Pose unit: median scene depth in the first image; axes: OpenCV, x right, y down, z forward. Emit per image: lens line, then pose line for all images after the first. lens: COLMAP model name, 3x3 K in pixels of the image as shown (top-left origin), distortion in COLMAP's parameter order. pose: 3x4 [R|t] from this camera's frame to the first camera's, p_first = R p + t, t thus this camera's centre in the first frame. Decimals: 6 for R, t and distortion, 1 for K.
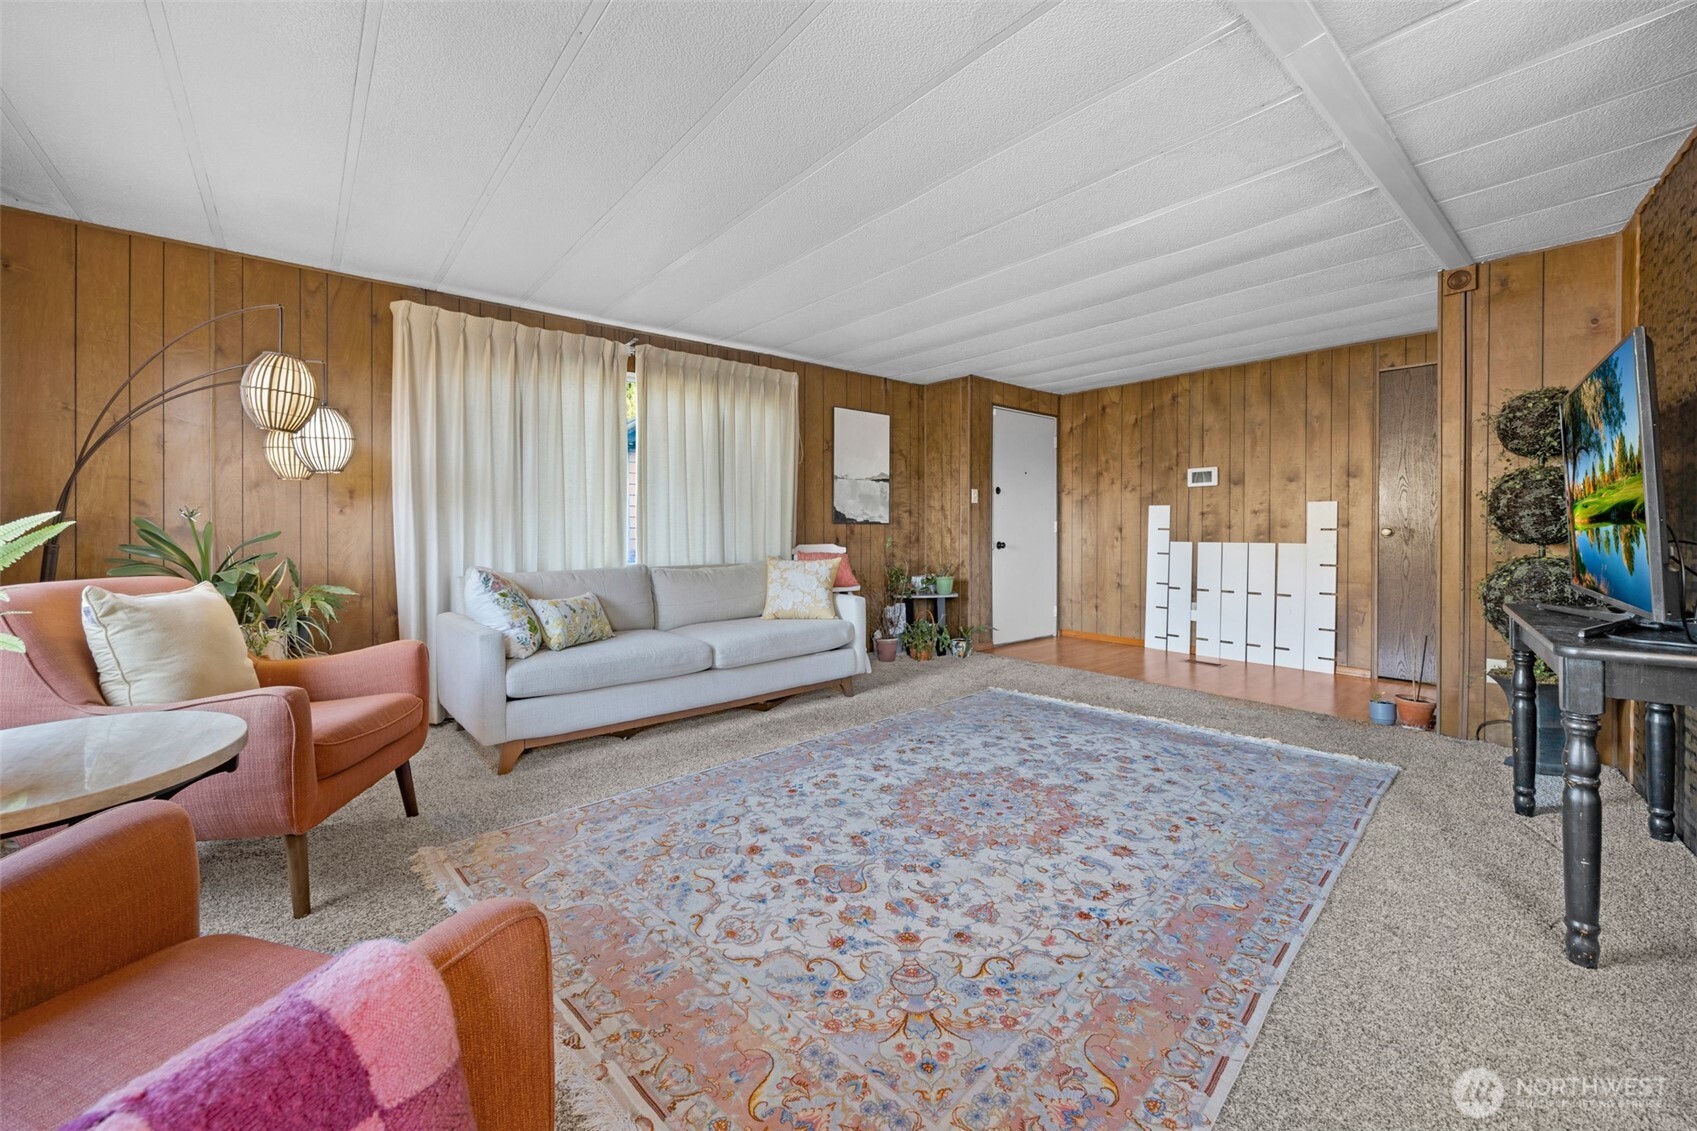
lens RADIAL K [[670.4, 0, 891.7], [0, 670.4, 555.7], [0, 0, 1]] dist [-0.001824, -0.000181]
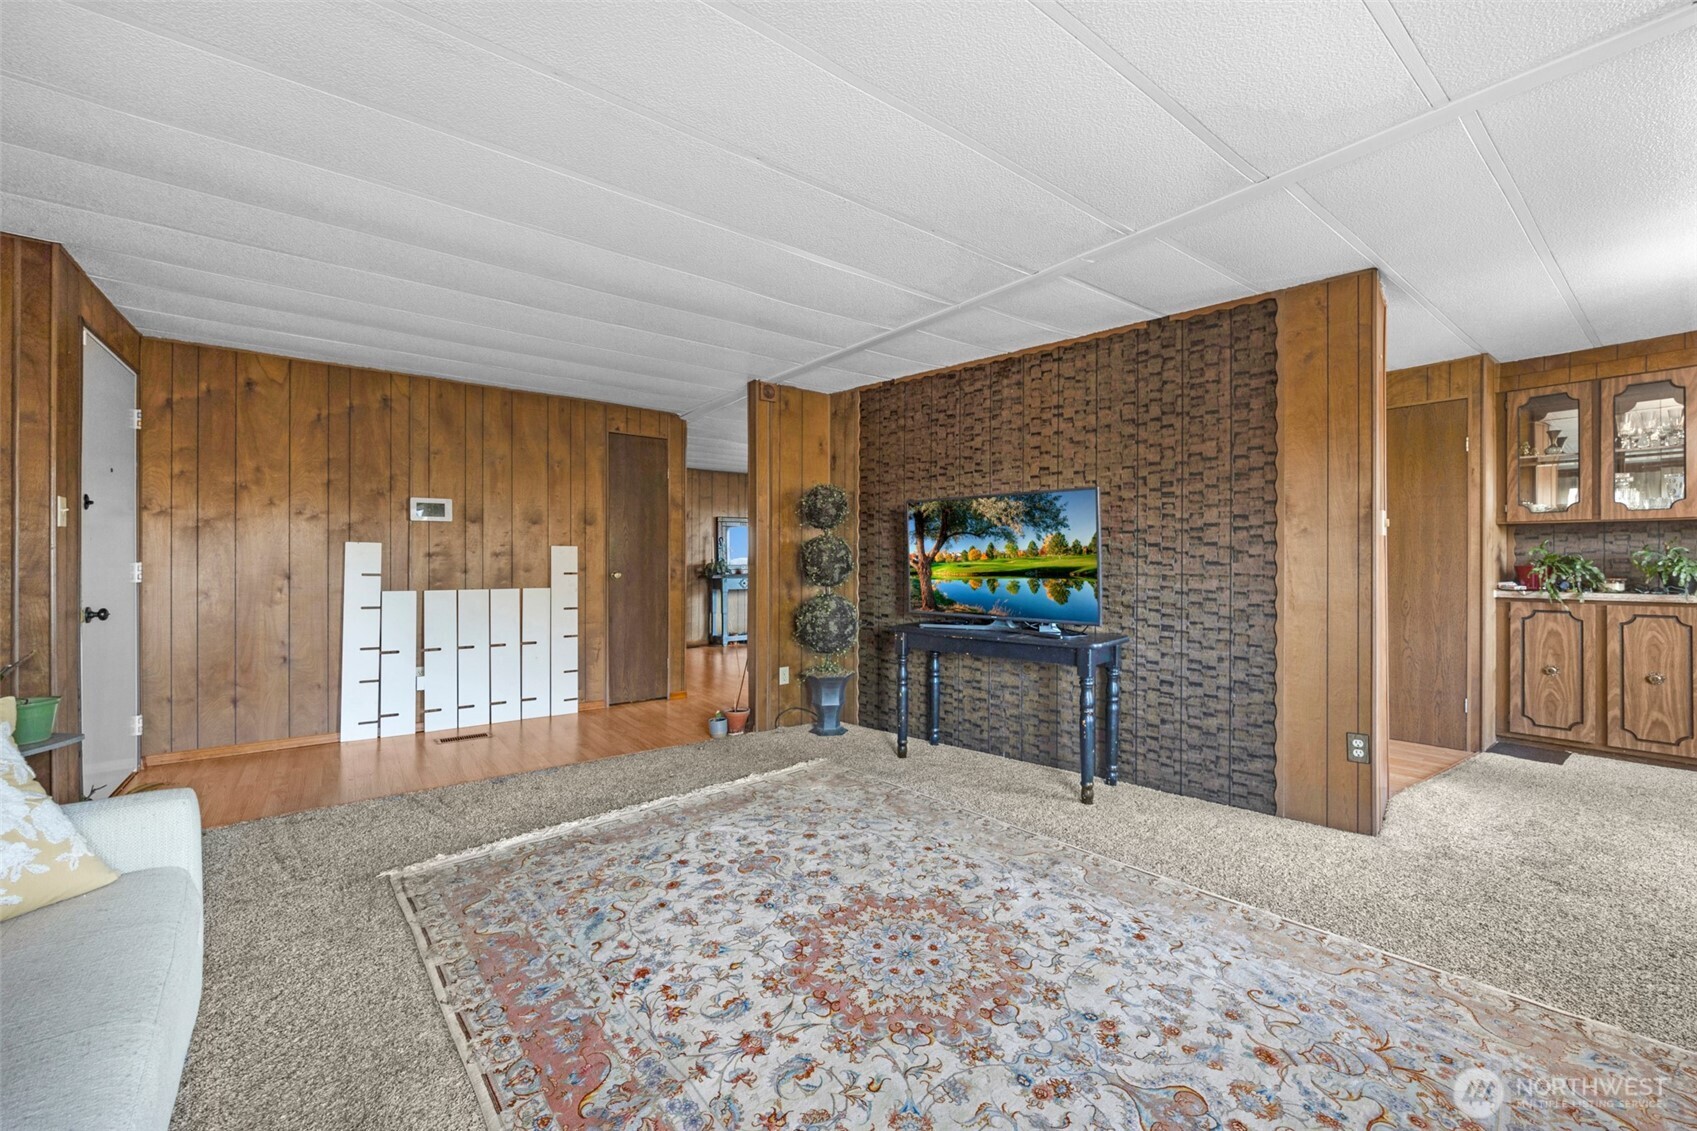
lens RADIAL K [[665.0, 0, 808.7], [0, 665.0, 568.2], [0, 0, 1]] dist [-0.008041, -0.000317]
pose [[0.092033, -0.012332, 0.995680, -0.338724], [0.036207, 0.999304, 0.009030, -0.044471], [-0.995097, 0.035219, 0.092415, 0.559518]]
